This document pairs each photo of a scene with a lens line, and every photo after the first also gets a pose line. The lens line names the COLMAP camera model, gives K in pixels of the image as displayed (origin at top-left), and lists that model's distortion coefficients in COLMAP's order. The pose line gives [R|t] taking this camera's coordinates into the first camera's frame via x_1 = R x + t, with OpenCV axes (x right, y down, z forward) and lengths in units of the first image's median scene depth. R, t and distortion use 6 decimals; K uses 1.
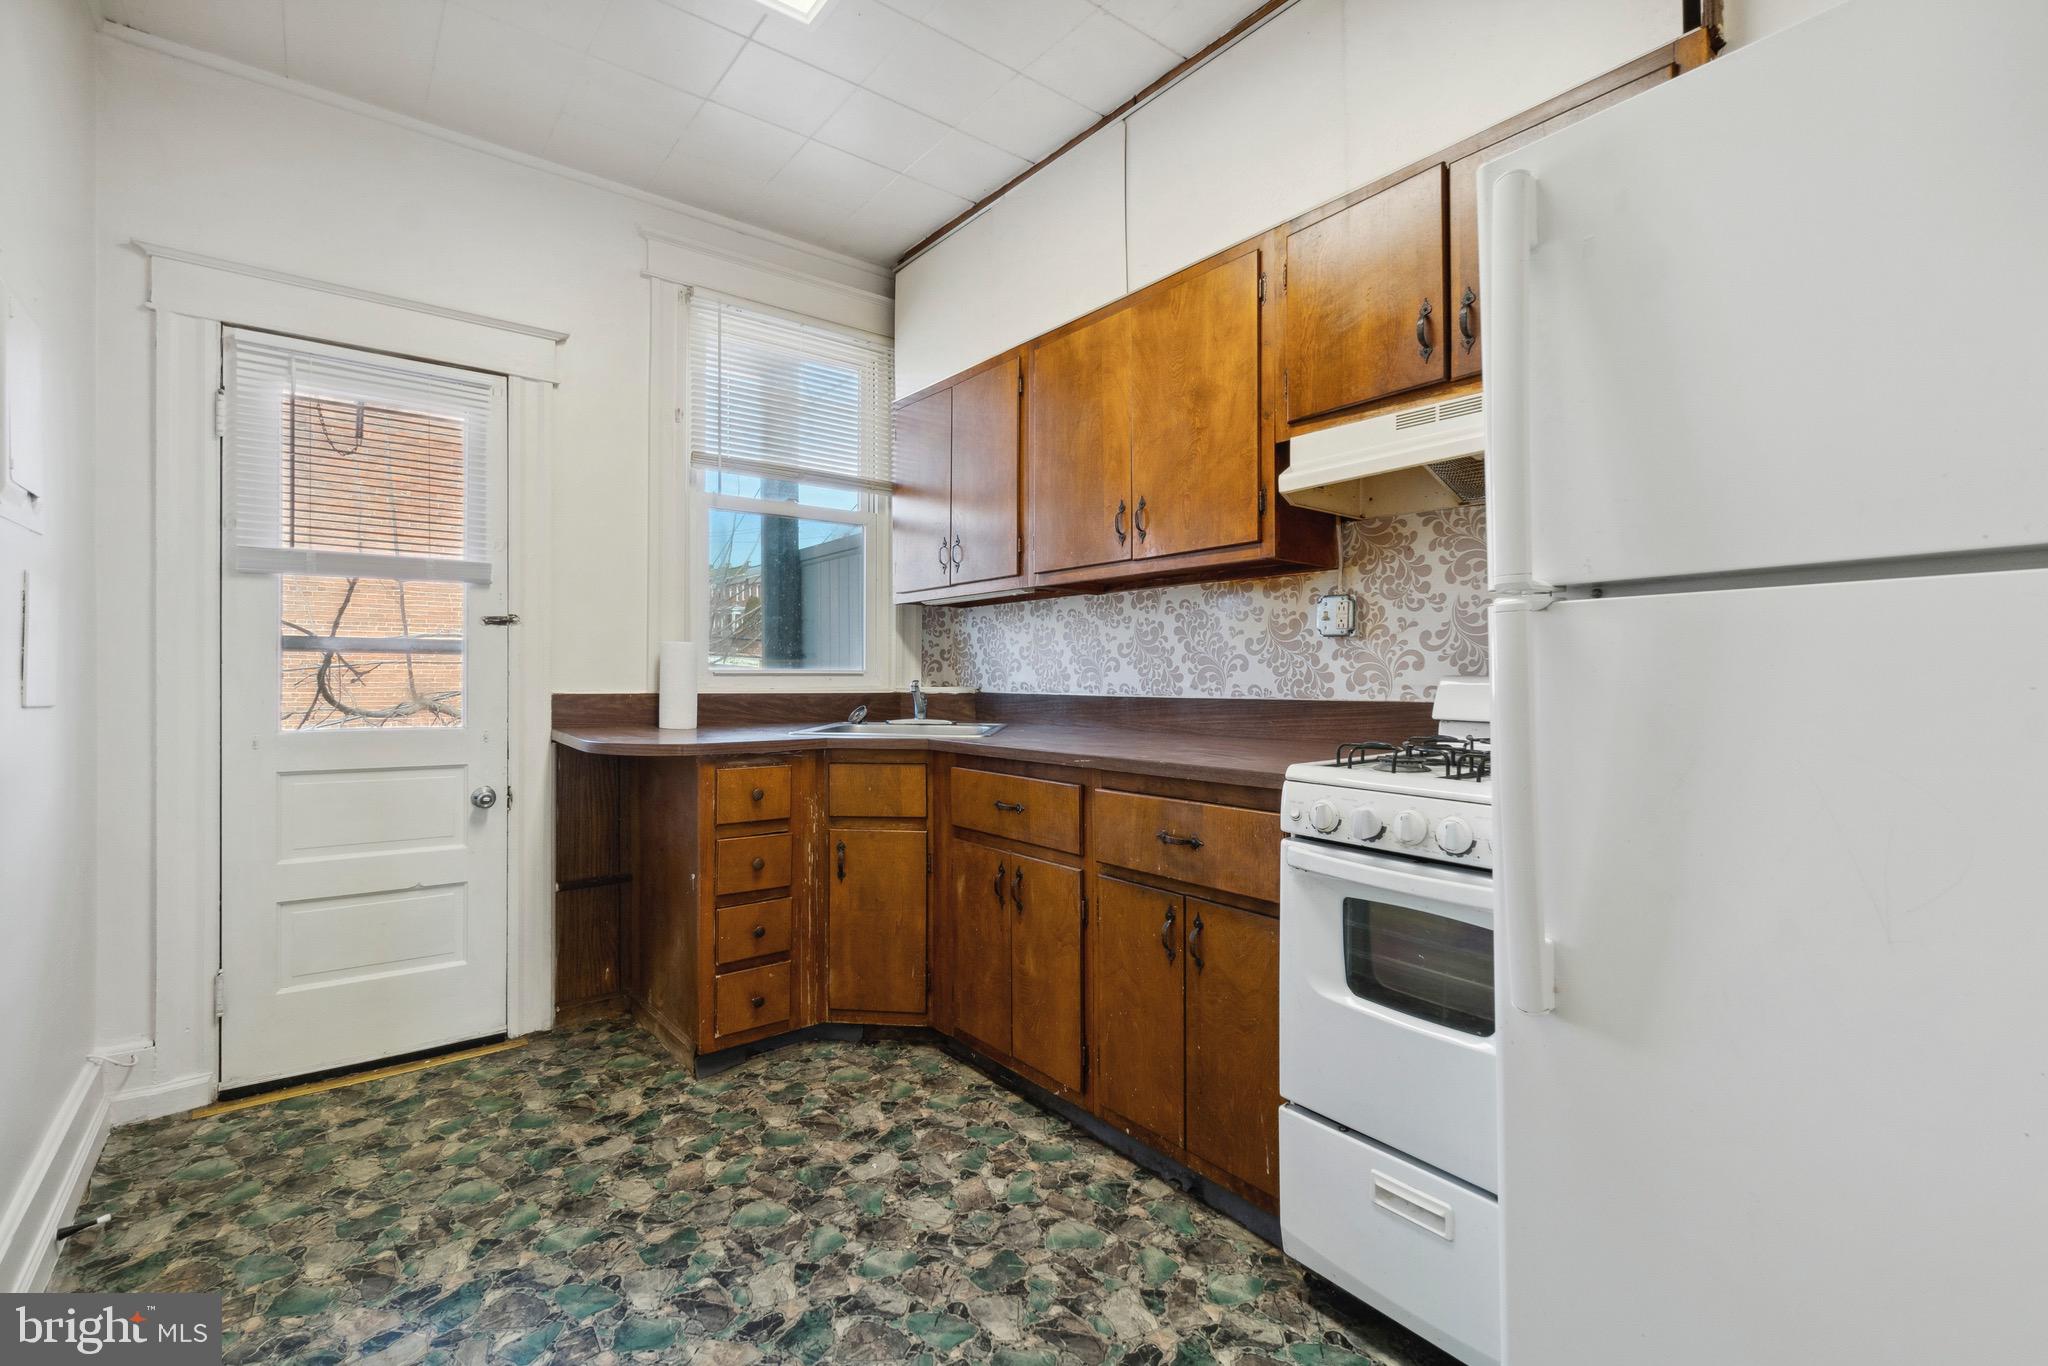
lens RADIAL K [[895.5, 0, 1021.0], [0, 895.5, 671.4], [0, 0, 1]] dist [0.002076, 0.000538]
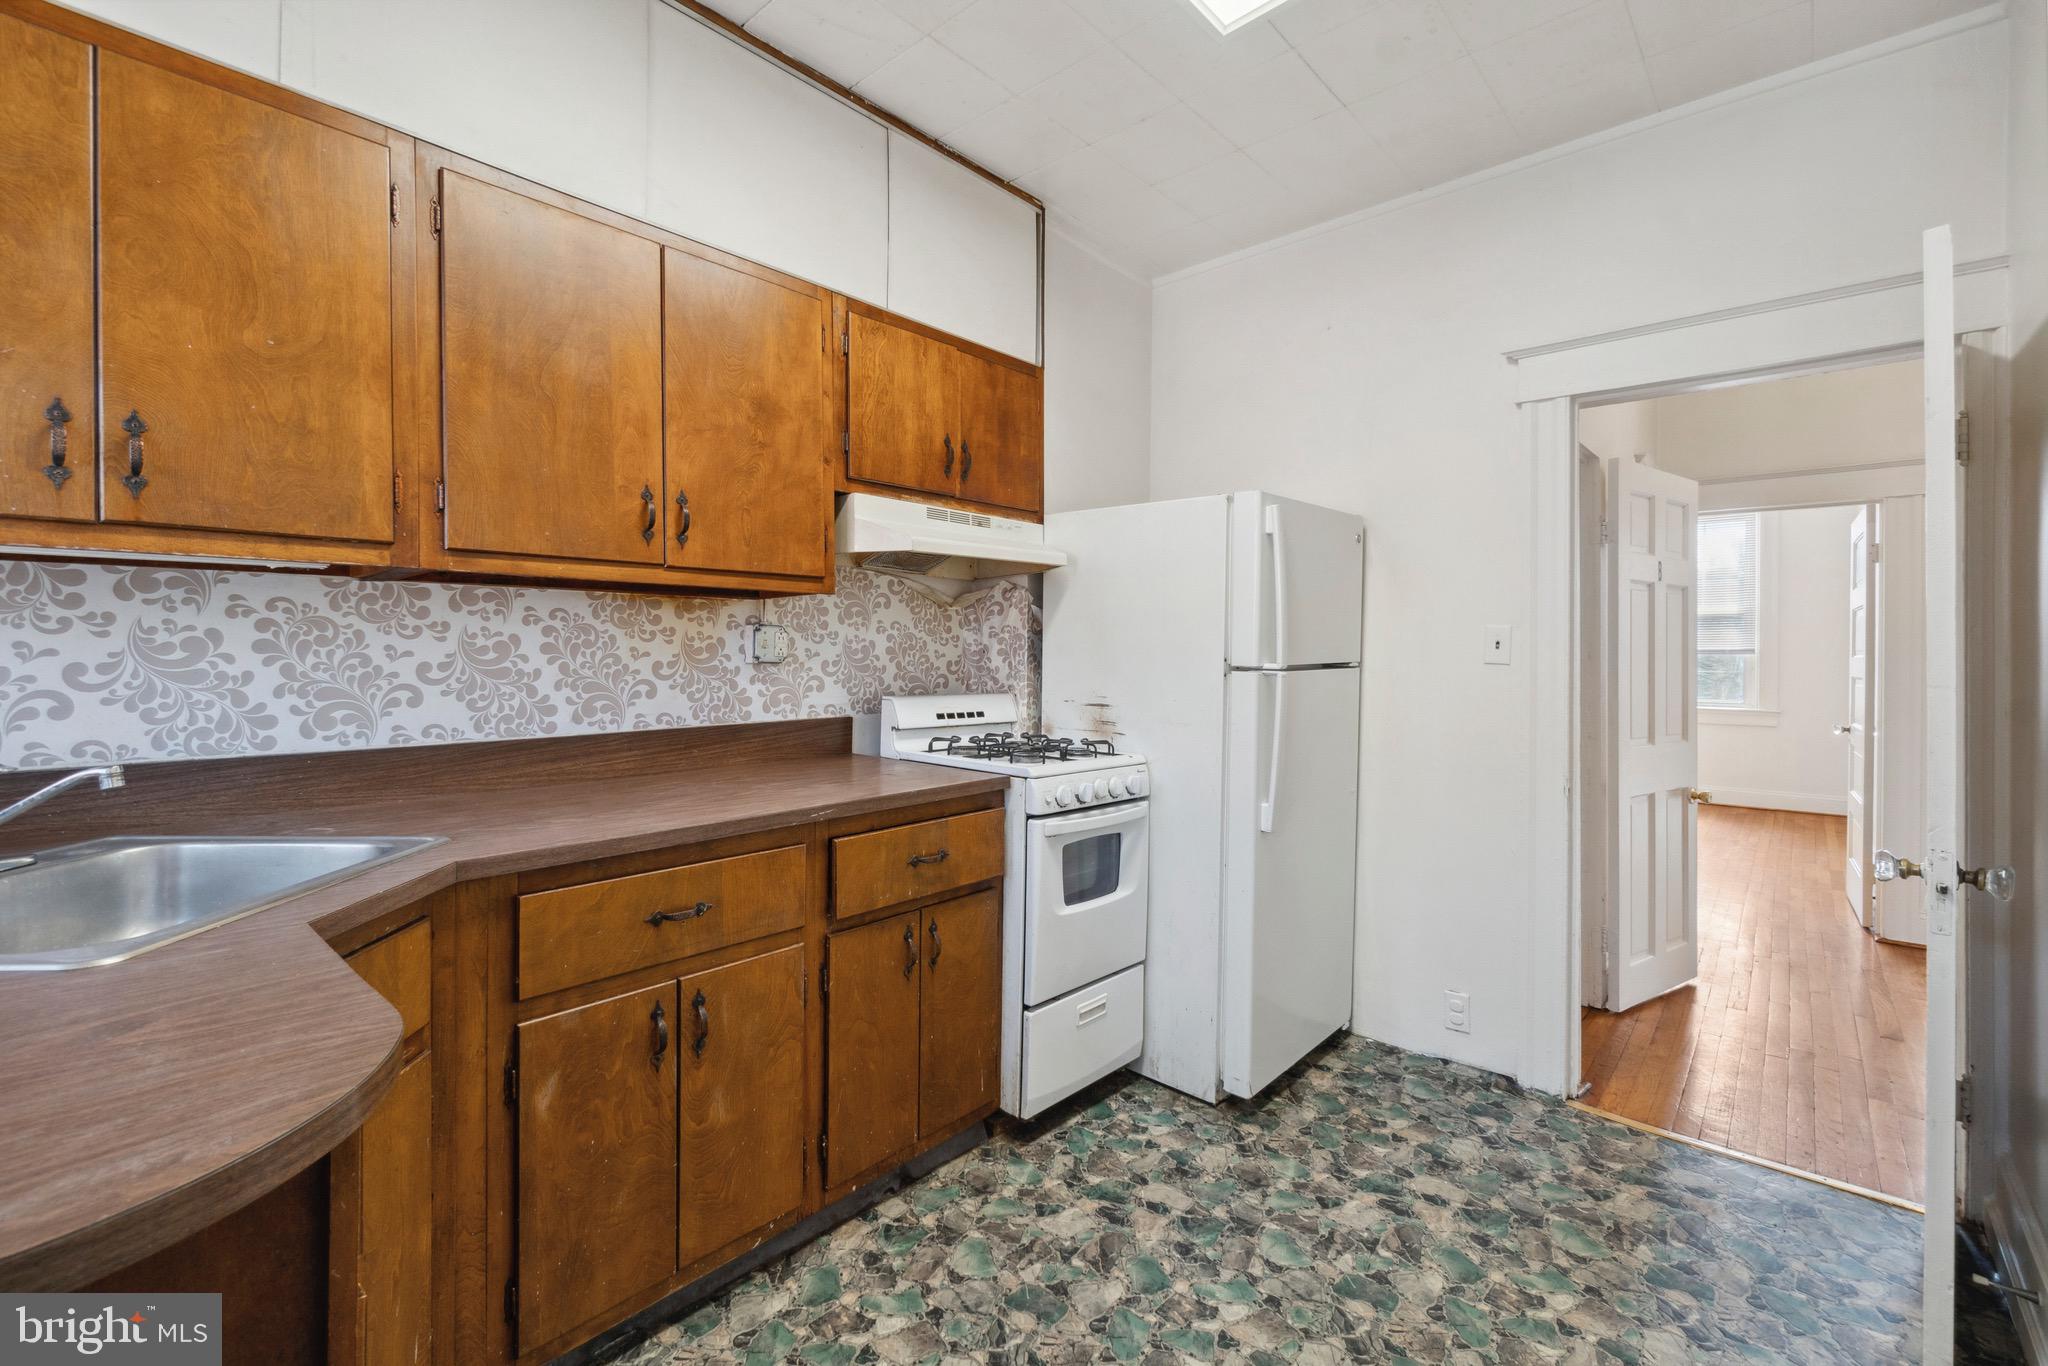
lens RADIAL K [[847.4, 0, 1020.1], [0, 847.4, 676.3], [0, 0, 1]] dist [-0.027633, -0.000863]
pose [[-0.140484, 0.006850, 0.990059, -0.942569], [0.022235, 0.999746, -0.003762, -0.016353], [-0.989833, 0.021486, -0.140601, 1.141348]]
